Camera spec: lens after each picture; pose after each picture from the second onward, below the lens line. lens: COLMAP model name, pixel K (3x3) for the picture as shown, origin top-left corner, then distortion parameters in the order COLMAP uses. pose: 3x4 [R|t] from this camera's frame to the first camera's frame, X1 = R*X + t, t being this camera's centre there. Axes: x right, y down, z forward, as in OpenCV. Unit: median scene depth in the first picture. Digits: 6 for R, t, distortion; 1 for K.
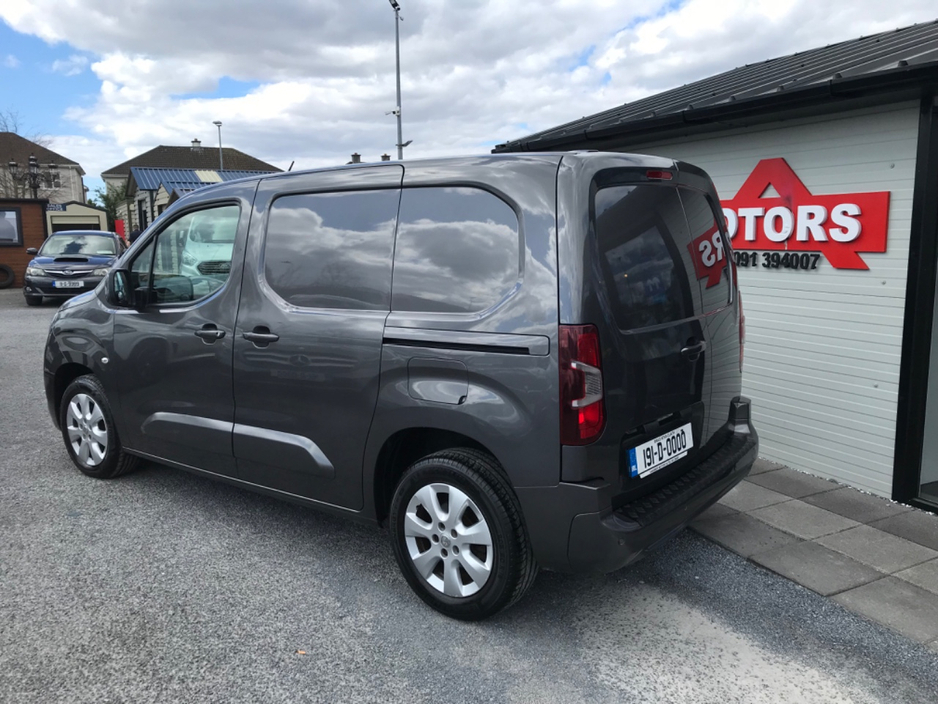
lens RADIAL K [[774.4, 0, 457.5], [0, 774.4, 348.8], [0, 0, 1]] dist [0.033062, -0.018715]
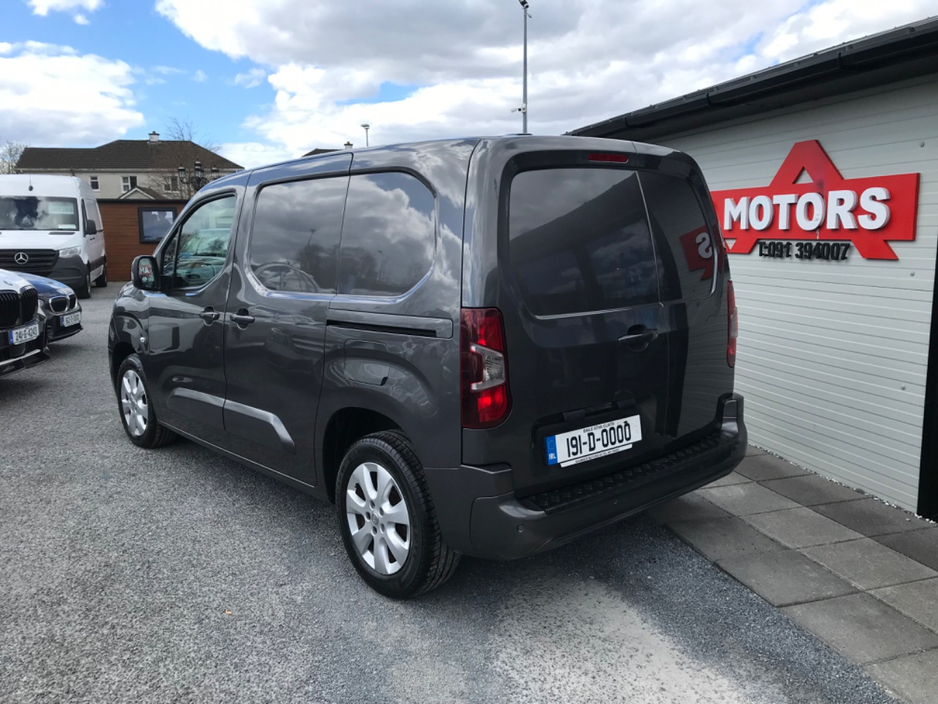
lens RADIAL K [[774.4, 0, 455.3], [0, 774.4, 341.0], [0, 0, 1]] dist [0.033062, -0.018715]
pose [[0.981001, 0.024754, -0.192418, 0.240922], [-0.026209, 0.999644, -0.005019, 0.013562], [0.192225, 0.009967, 0.981300, 0.010853]]
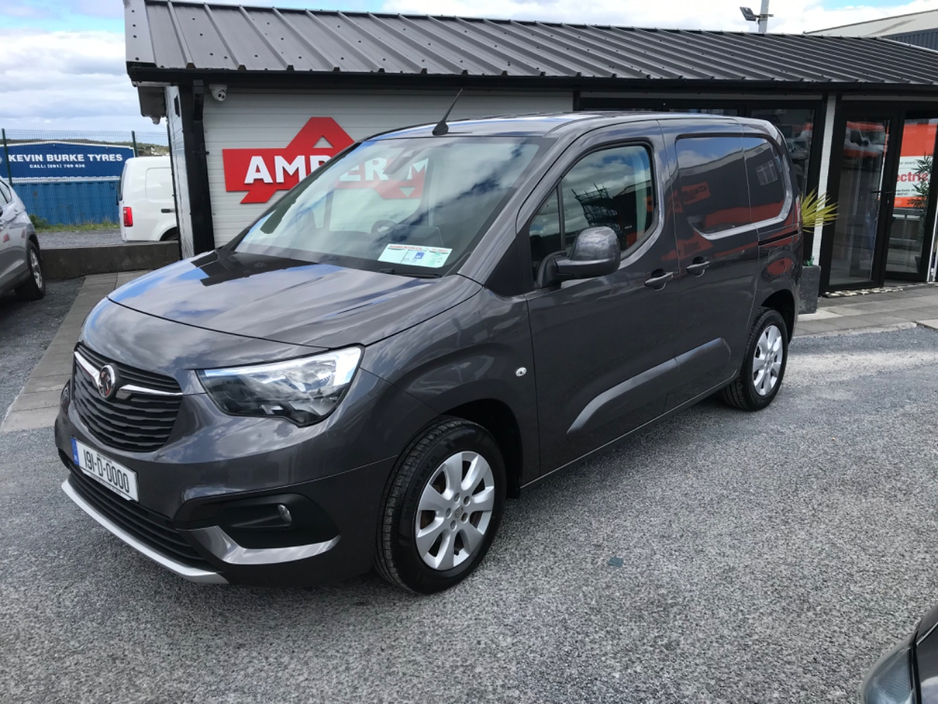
lens RADIAL K [[774.4, 0, 477.4], [0, 774.4, 347.2], [0, 0, 1]] dist [0.033062, -0.018715]
pose [[0.077918, -0.231855, 0.969625, -1.399191], [0.170776, 0.961310, 0.216144, -0.200259], [-0.982224, 0.148747, 0.114499, 1.210390]]
